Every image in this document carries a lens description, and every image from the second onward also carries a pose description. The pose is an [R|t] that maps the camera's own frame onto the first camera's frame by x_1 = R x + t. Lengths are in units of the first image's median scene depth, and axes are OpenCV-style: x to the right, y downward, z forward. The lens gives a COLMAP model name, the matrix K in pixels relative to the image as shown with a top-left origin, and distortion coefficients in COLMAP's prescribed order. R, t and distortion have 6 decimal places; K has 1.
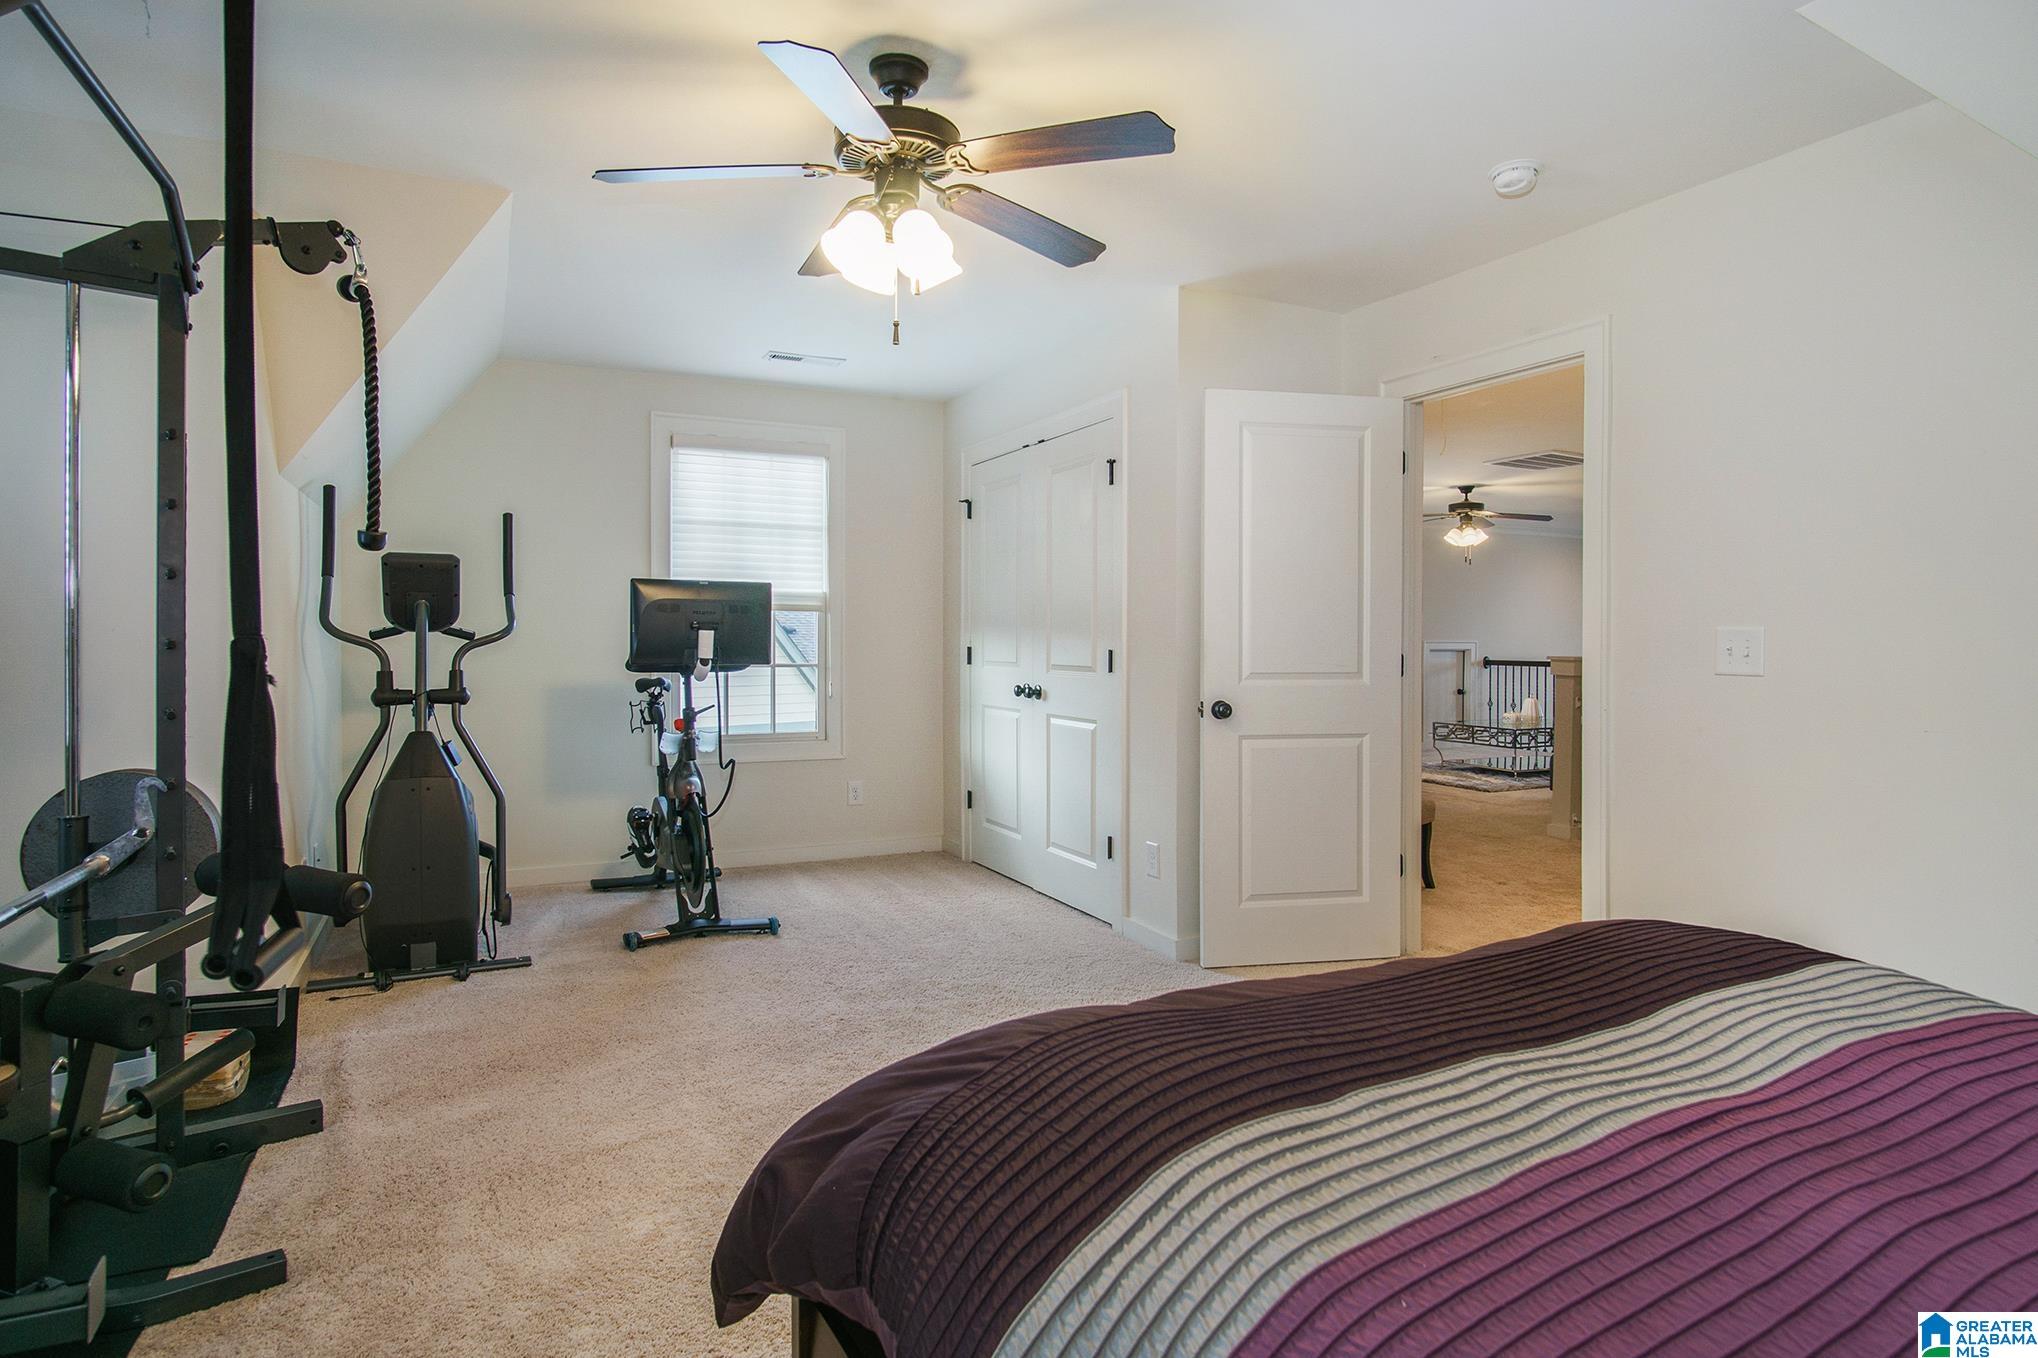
lens RADIAL K [[1103.3, 0, 1030.6], [0, 1103.3, 661.1], [0, 0, 1]] dist [-0.017281, -0.000199]
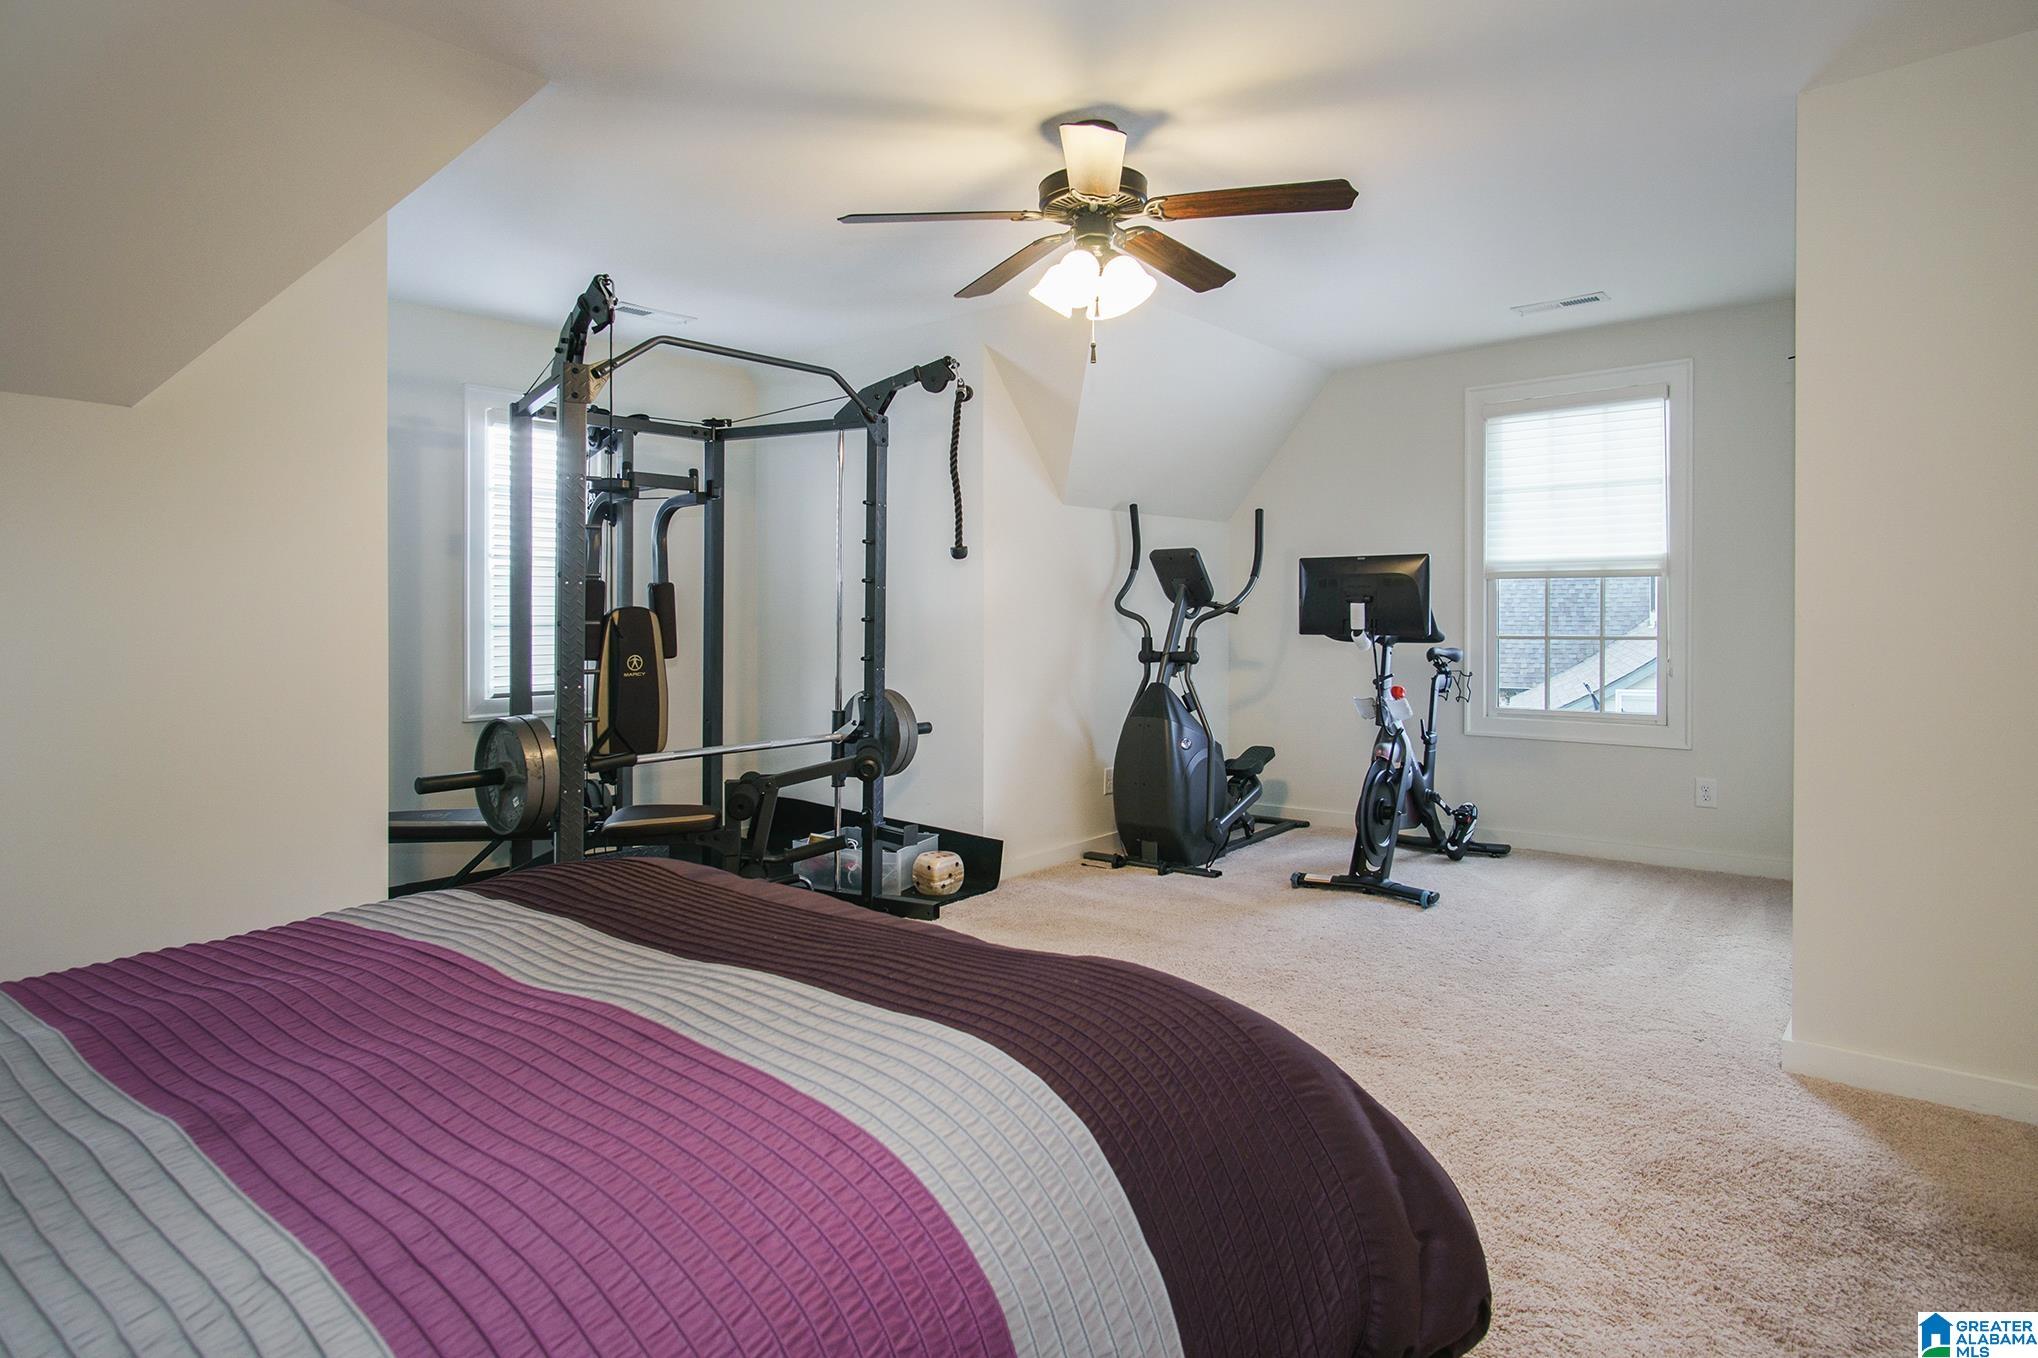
lens RADIAL K [[1103.3, 0, 1030.6], [0, 1103.3, 661.1], [0, 0, 1]] dist [-0.017281, -0.000199]
pose [[0.402334, 0.035262, -0.914814, 0.617331], [-0.008194, 0.999357, 0.034917, -0.007969], [0.915456, -0.006552, 0.402364, 0.310098]]
